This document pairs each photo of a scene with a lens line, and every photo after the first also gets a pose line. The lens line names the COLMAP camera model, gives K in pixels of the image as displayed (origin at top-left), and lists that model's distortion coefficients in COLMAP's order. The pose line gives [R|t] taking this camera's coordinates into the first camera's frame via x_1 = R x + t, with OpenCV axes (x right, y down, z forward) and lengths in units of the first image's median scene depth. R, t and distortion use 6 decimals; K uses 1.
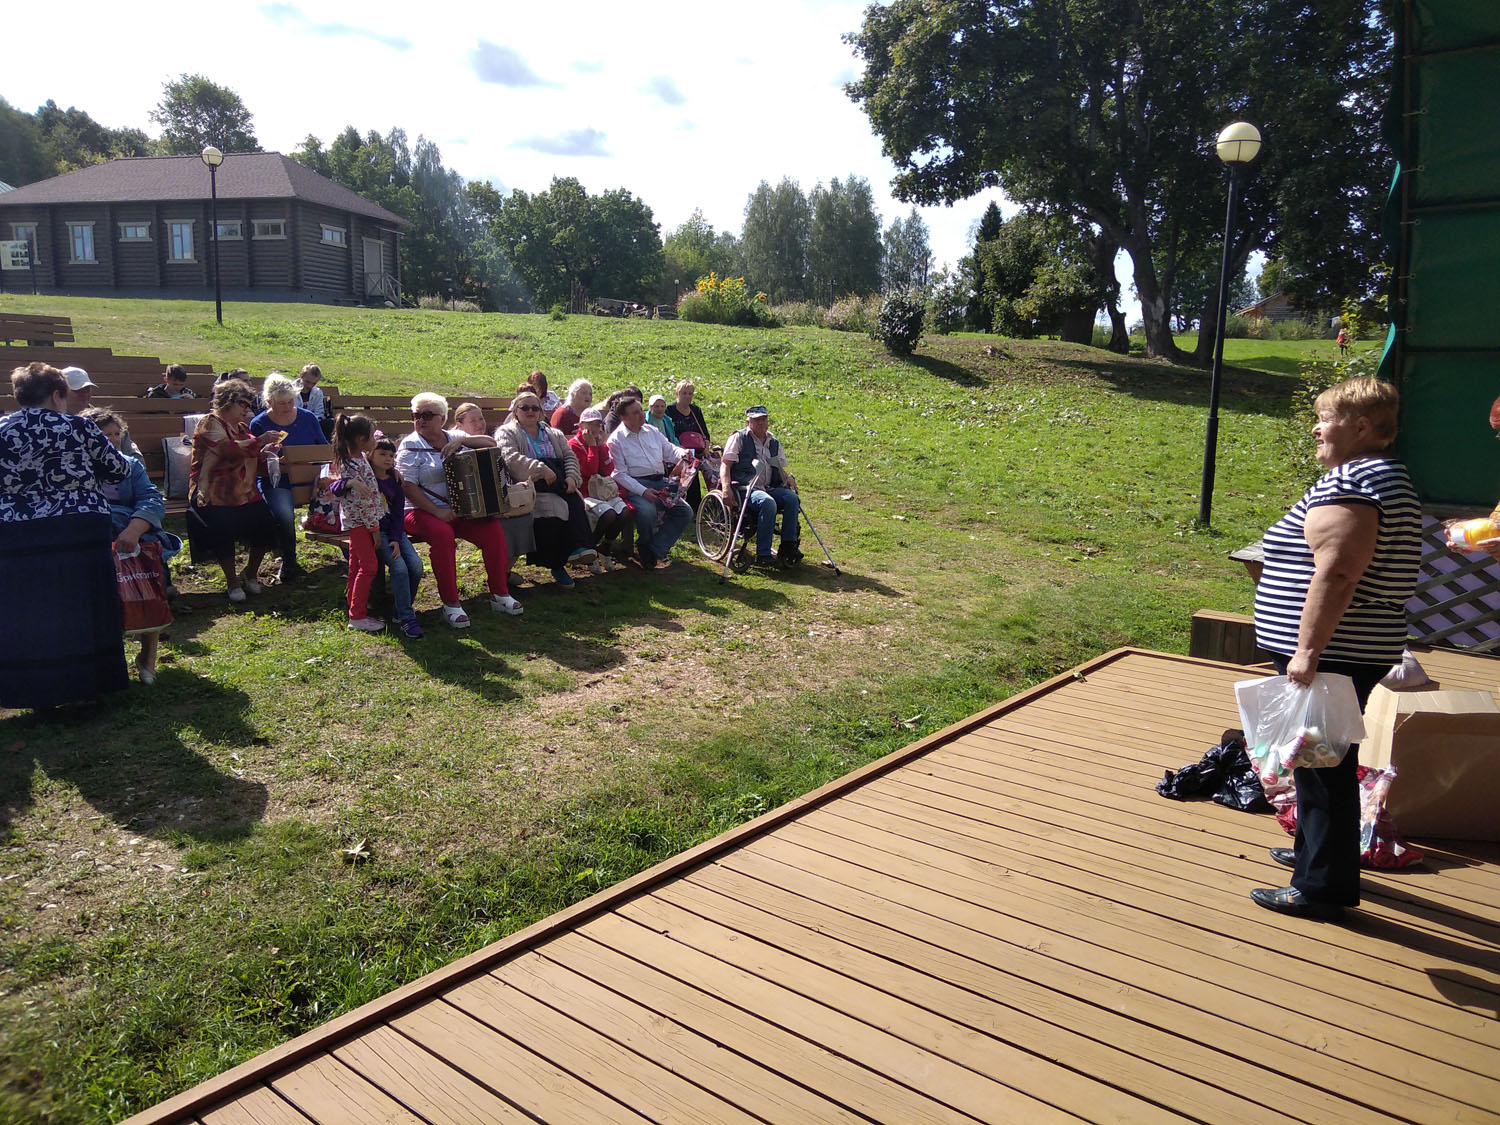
lens RADIAL K [[1126.3, 0, 746.3], [0, 1126.3, 562.9], [0, 0, 1]] dist [0.007670, -0.002097]
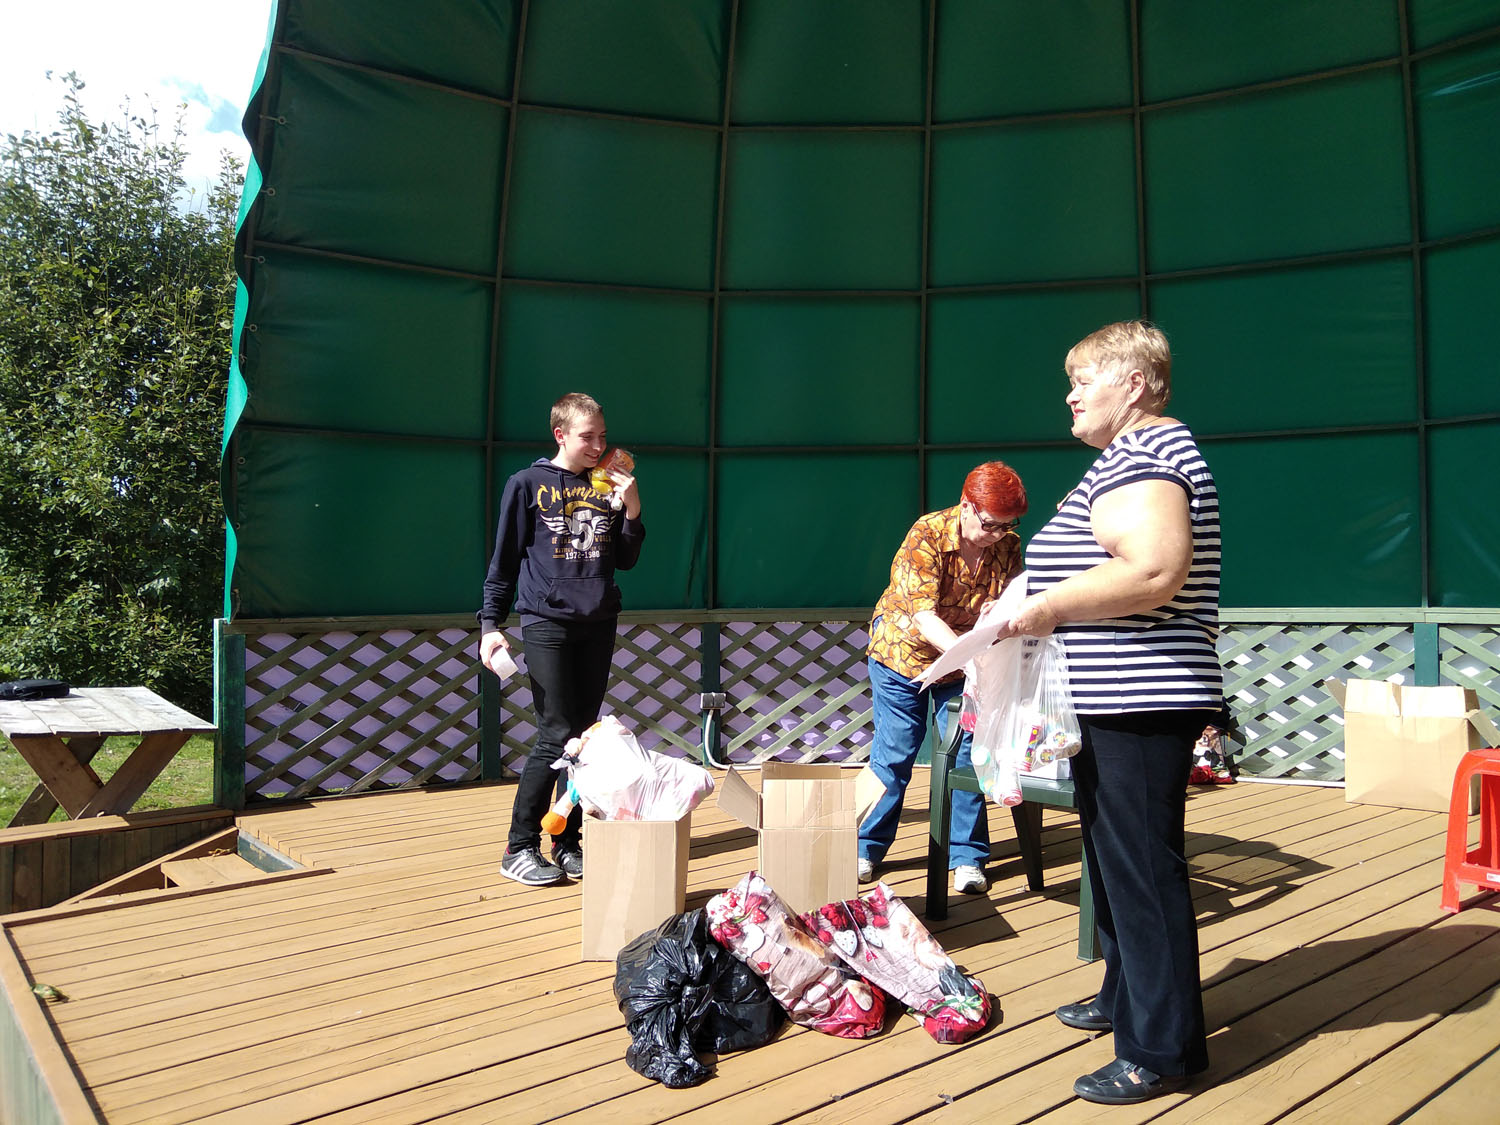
lens RADIAL K [[1126.3, 0, 755.3], [0, 1126.3, 557.5], [0, 0, 1]] dist [0.007670, -0.002097]
pose [[0.212762, 0.000214, 0.977104, -0.097638], [0.168565, 0.984999, -0.036920, -0.011021], [-0.962454, 0.172561, 0.209534, 0.521132]]
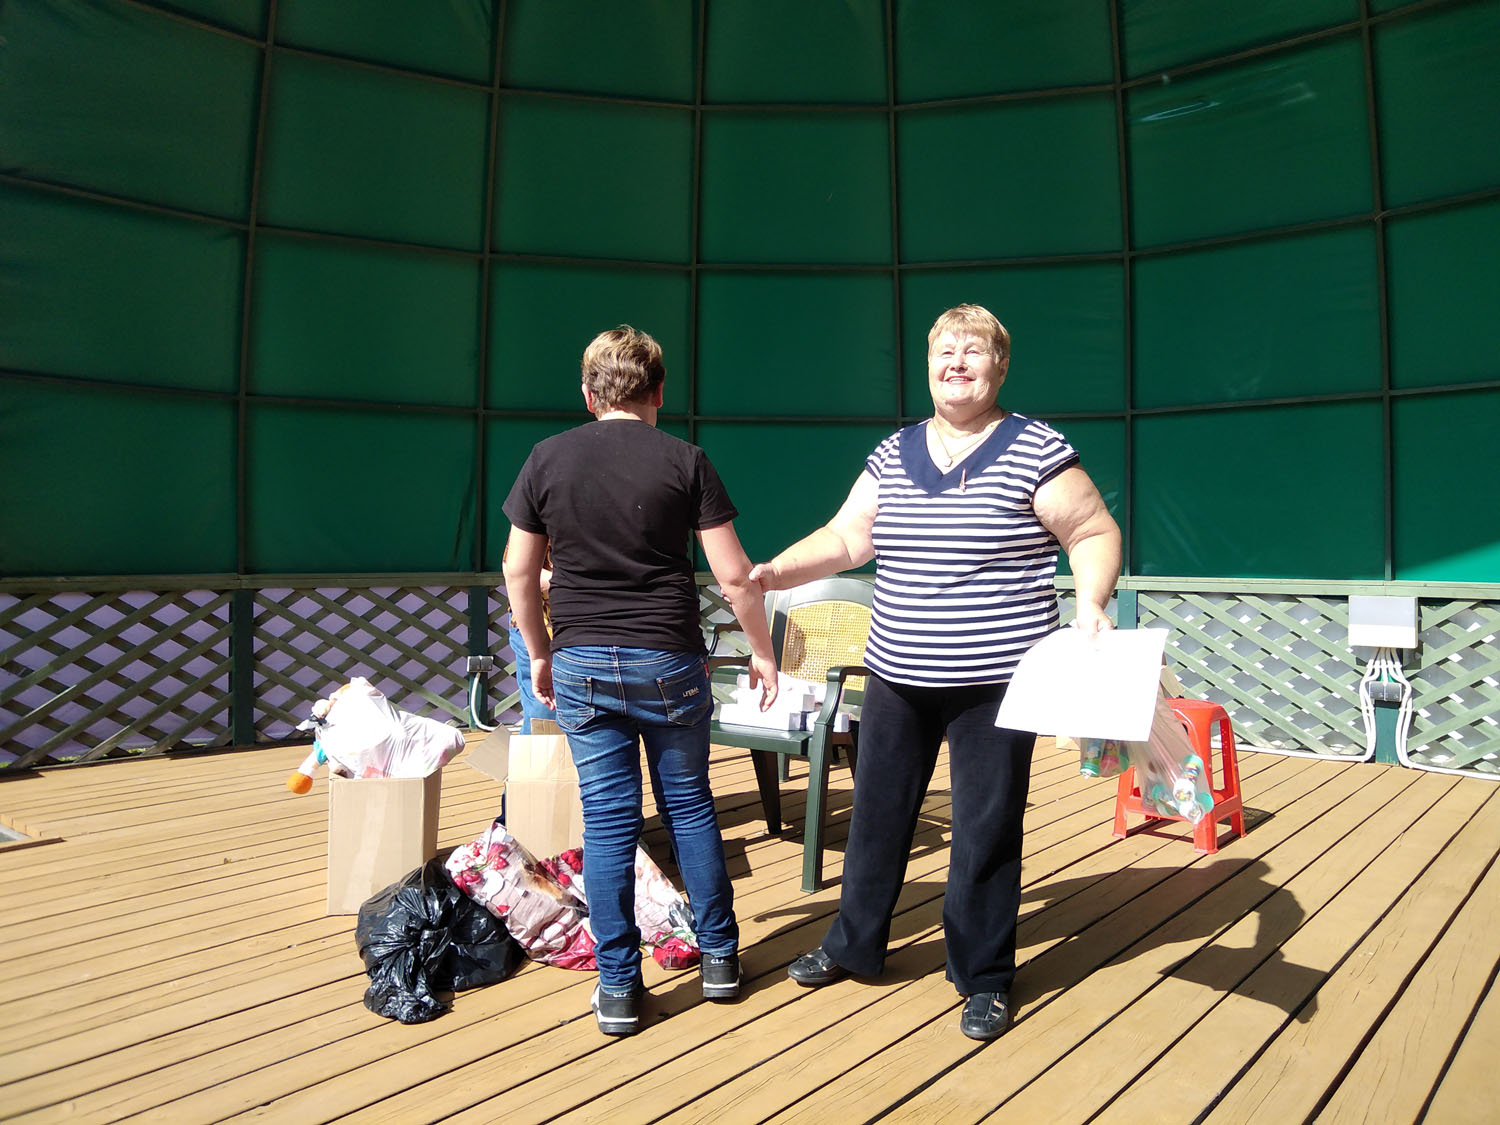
lens RADIAL K [[1126.3, 0, 763.1], [0, 1126.3, 559.8], [0, 0, 1]] dist [0.007670, -0.002097]
pose [[0.023718, -0.032689, 0.999184, -0.124293], [0.154991, 0.987501, 0.028628, -0.009713], [-0.987631, 0.154185, 0.028488, 0.498285]]
